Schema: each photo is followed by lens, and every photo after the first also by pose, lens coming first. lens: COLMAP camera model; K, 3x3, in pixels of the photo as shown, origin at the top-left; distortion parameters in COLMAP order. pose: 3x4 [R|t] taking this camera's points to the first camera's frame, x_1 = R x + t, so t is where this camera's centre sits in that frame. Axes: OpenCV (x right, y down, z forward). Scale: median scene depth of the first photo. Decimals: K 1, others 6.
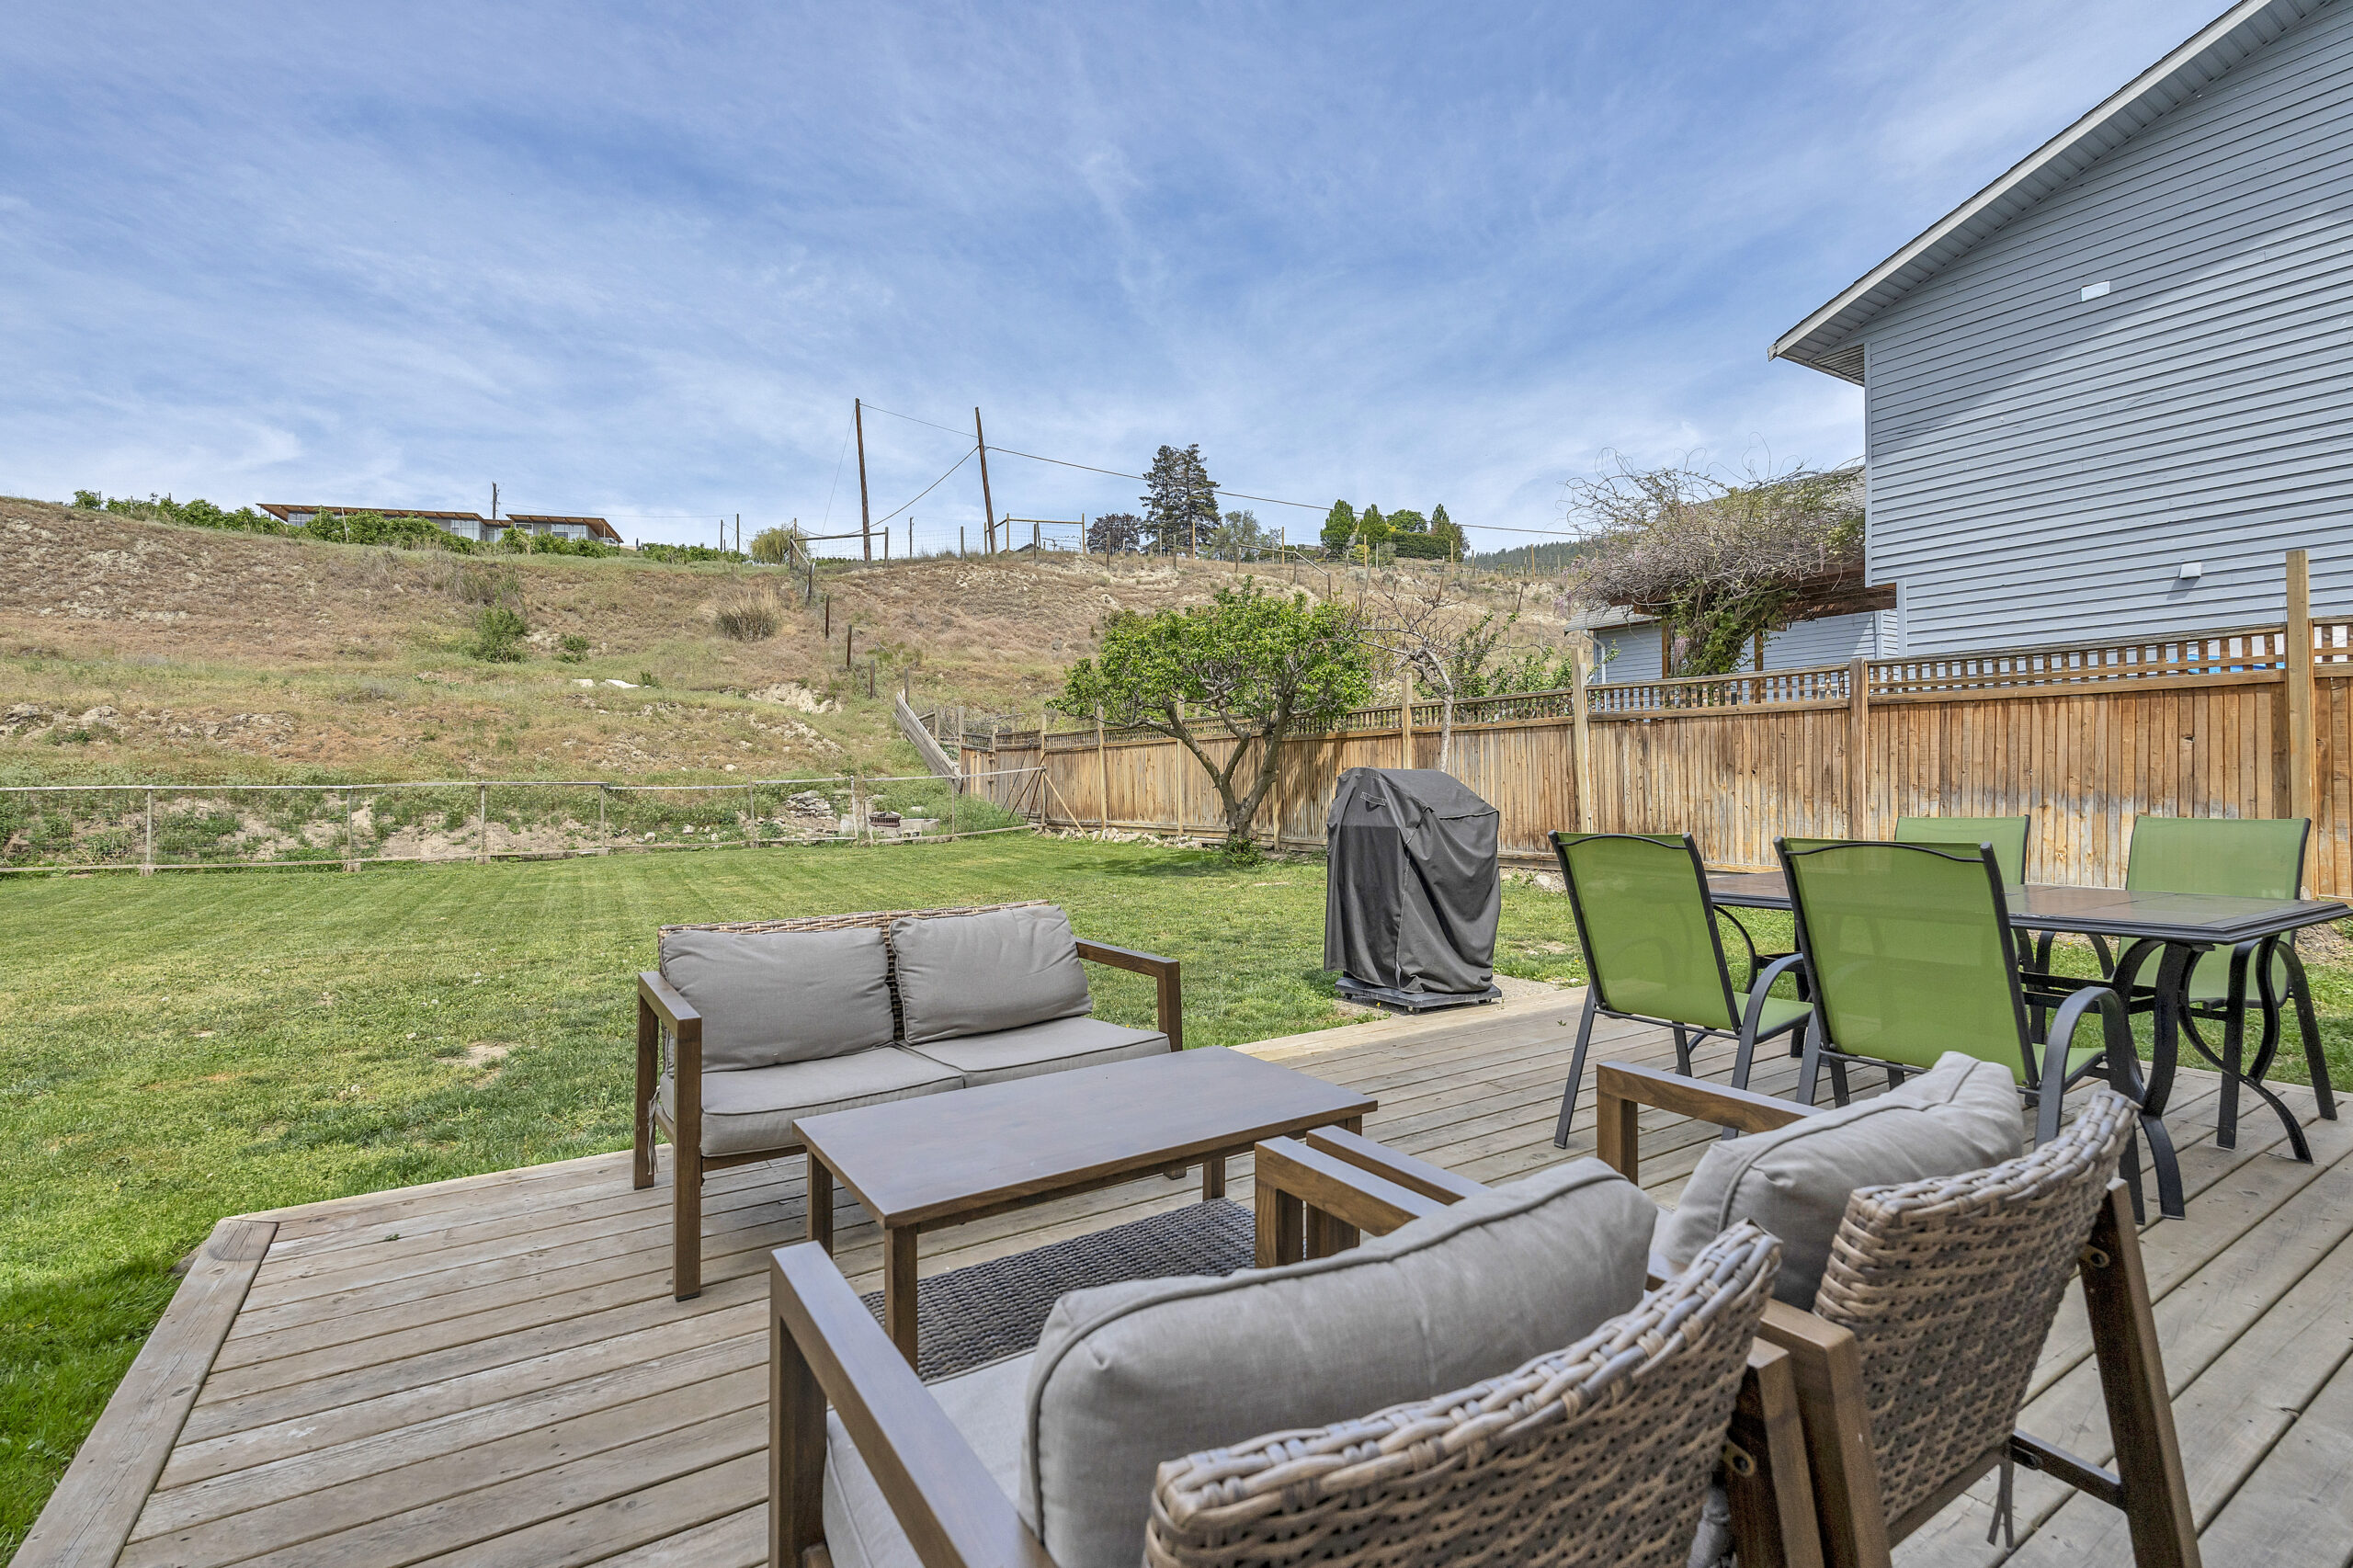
lens RADIAL K [[1083.3, 0, 1183.3], [0, 1083.3, 771.8], [0, 0, 1]] dist [-0.001319, -0.000328]
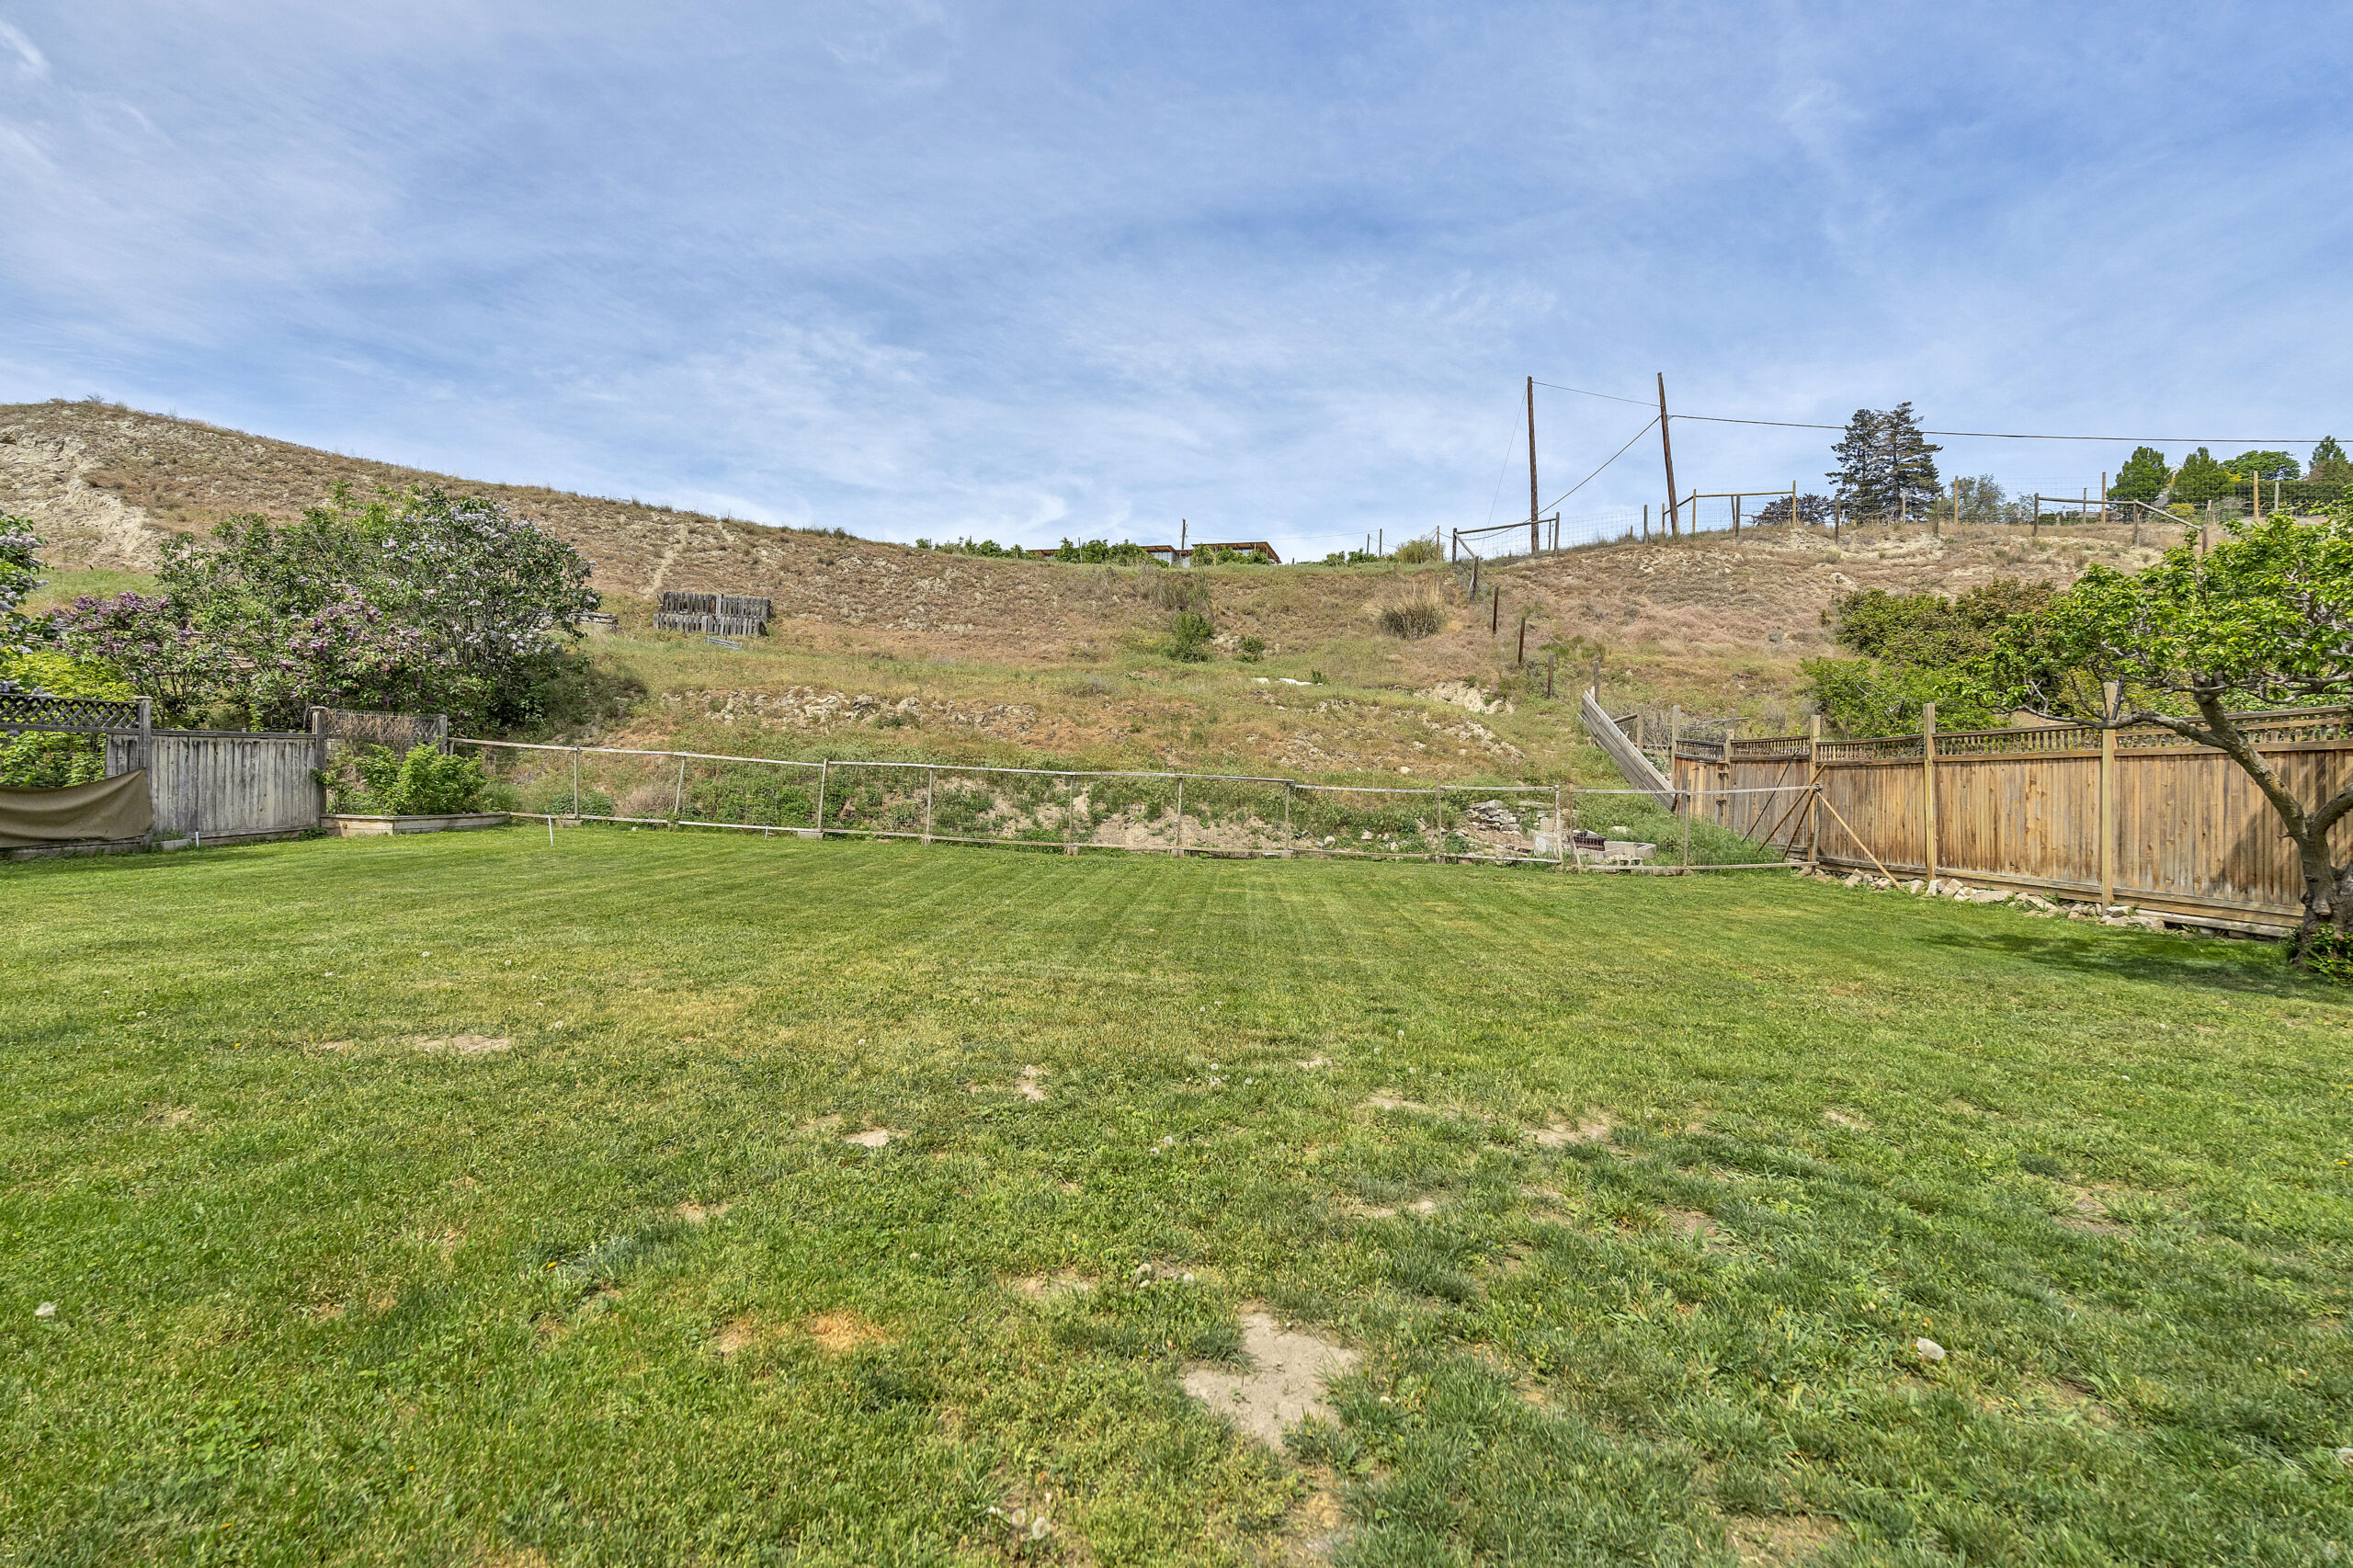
lens RADIAL K [[1085.4, 0, 1163.0], [0, 1085.4, 741.7], [0, 0, 1]] dist [-0.002498, -0.000268]
pose [[0.838704, 0.025514, -0.543990, -0.081756], [-0.045242, 0.998713, -0.022910, 0.002275], [0.542705, 0.043826, 0.838779, 0.106631]]
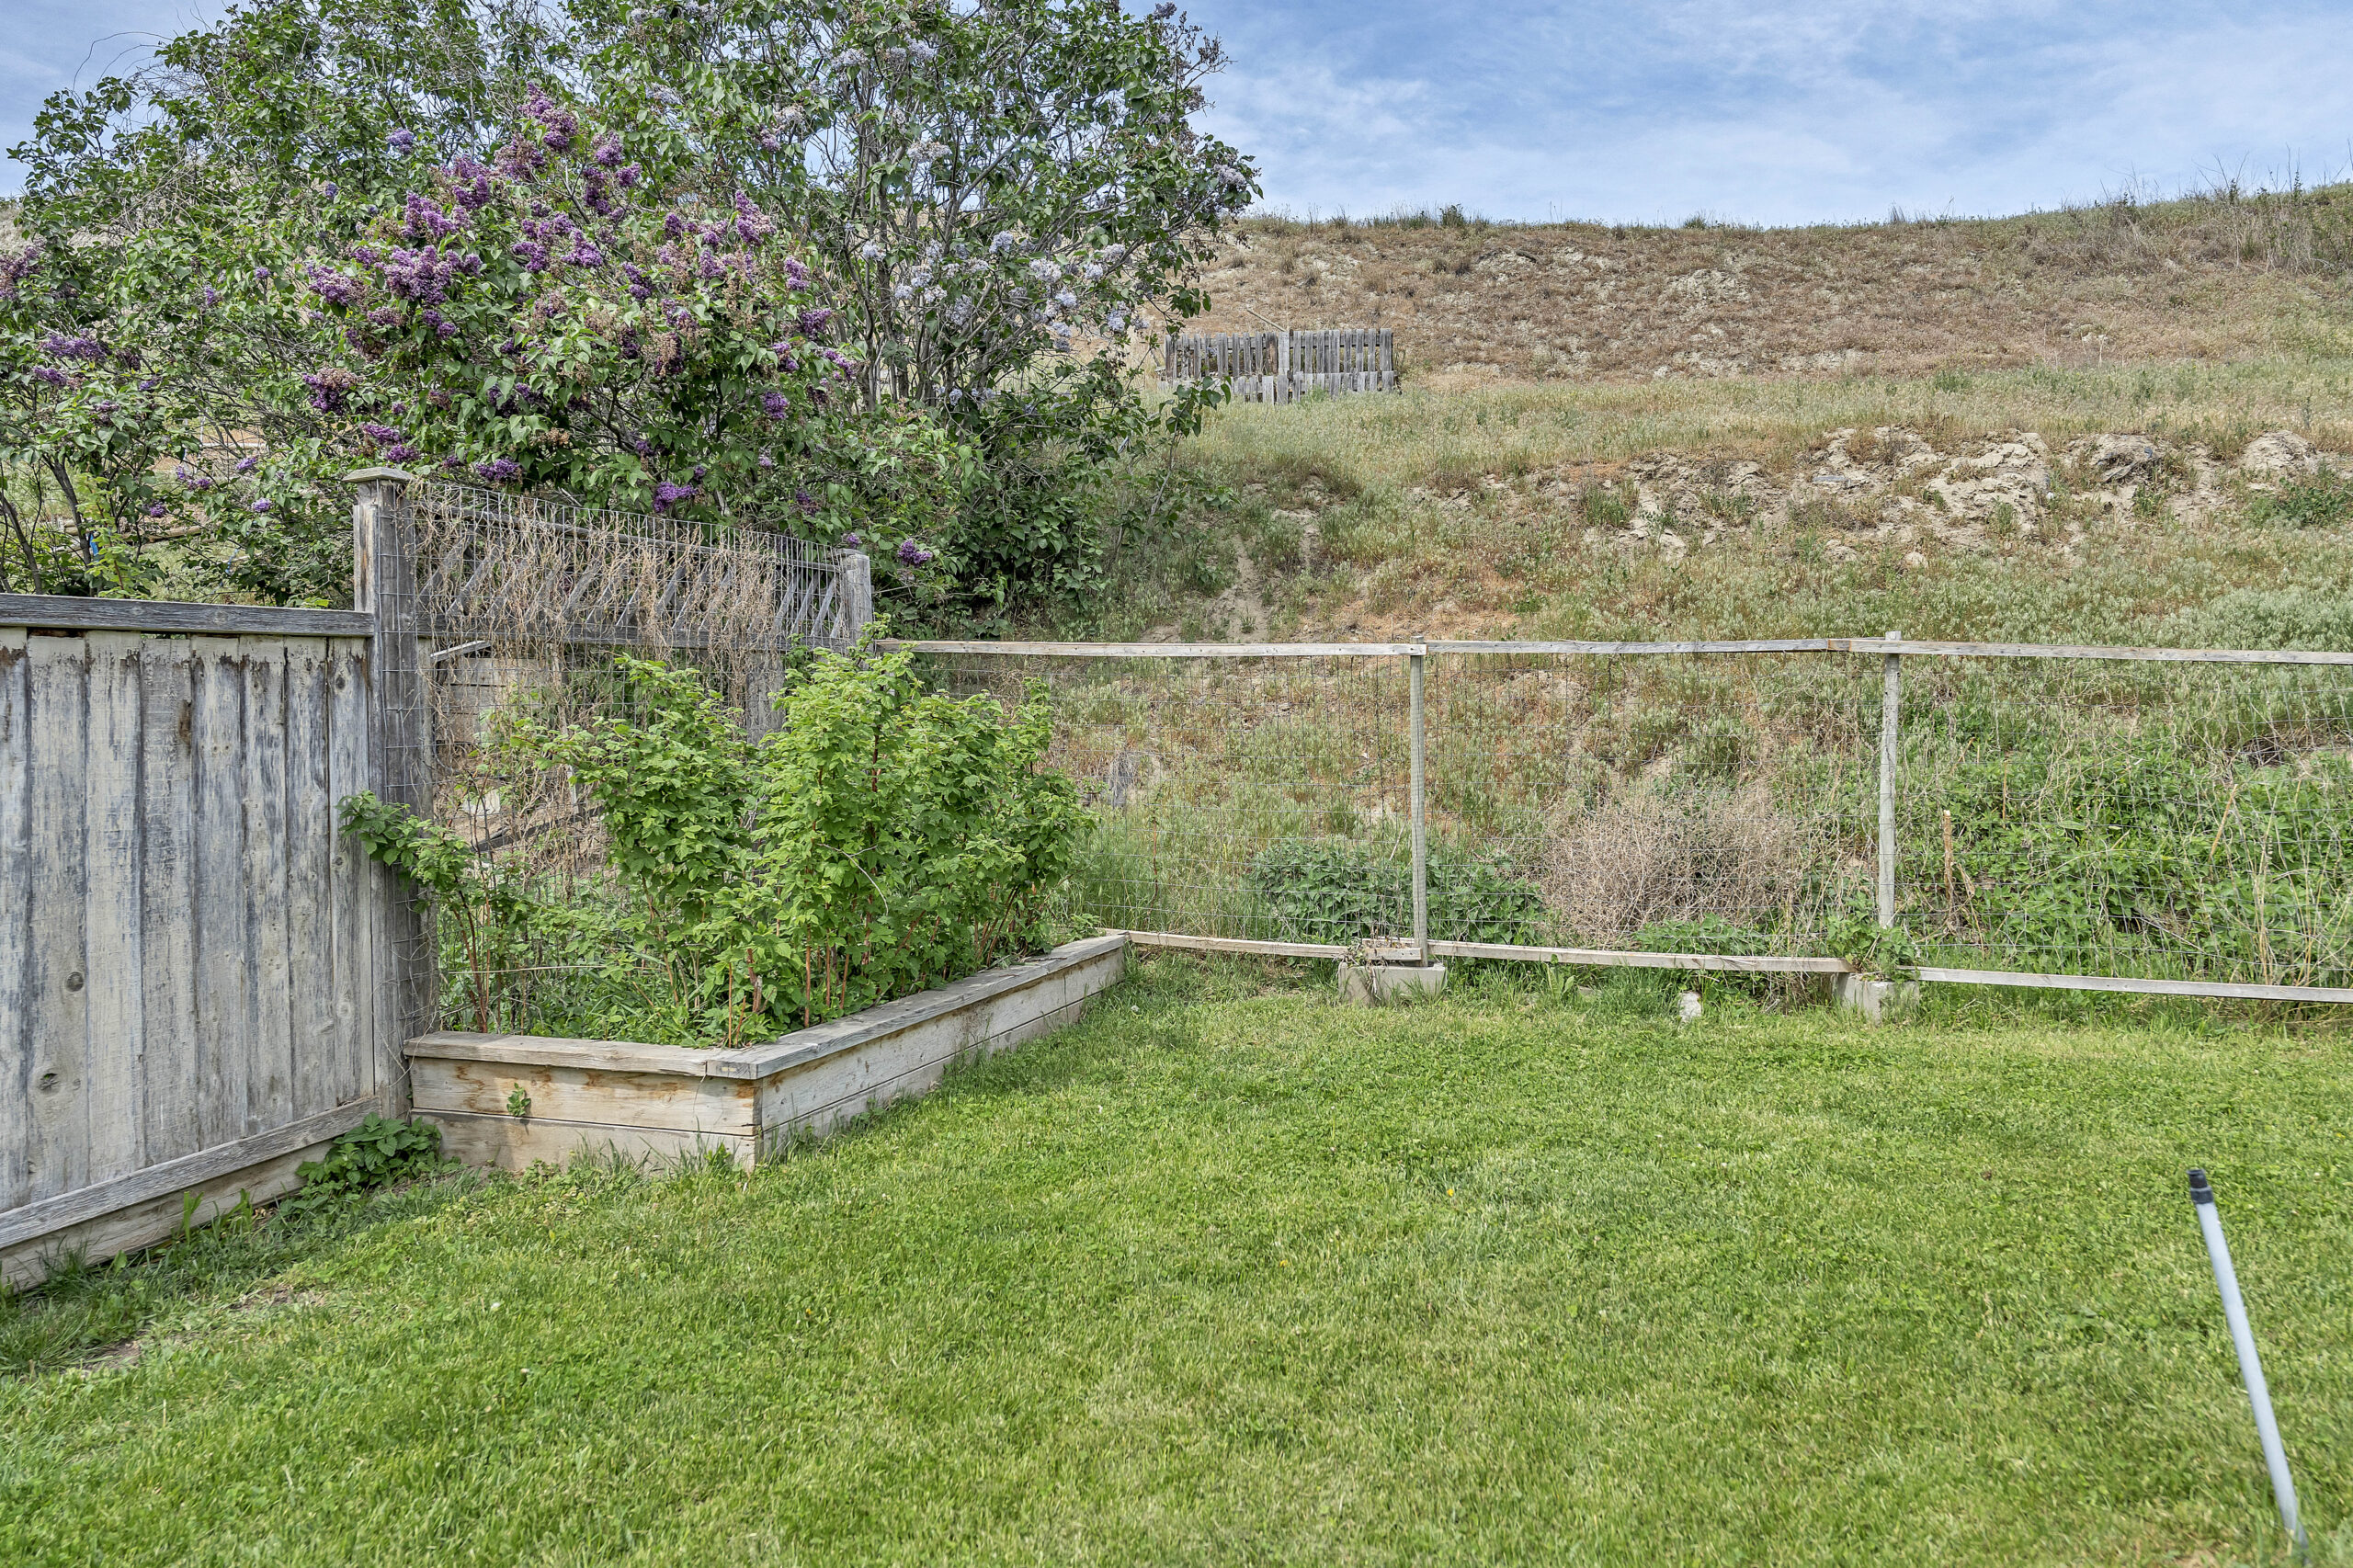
lens RADIAL K [[1481.7, 0, 1176.5], [0, 1481.7, 784.0], [0, 0, 1]] dist [0.001360, 0.000177]
pose [[0.644693, 0.049938, -0.762809, -0.617916], [-0.002168, 0.997979, 0.063501, 0.013312], [0.764439, -0.039285, 0.643499, 0.315872]]
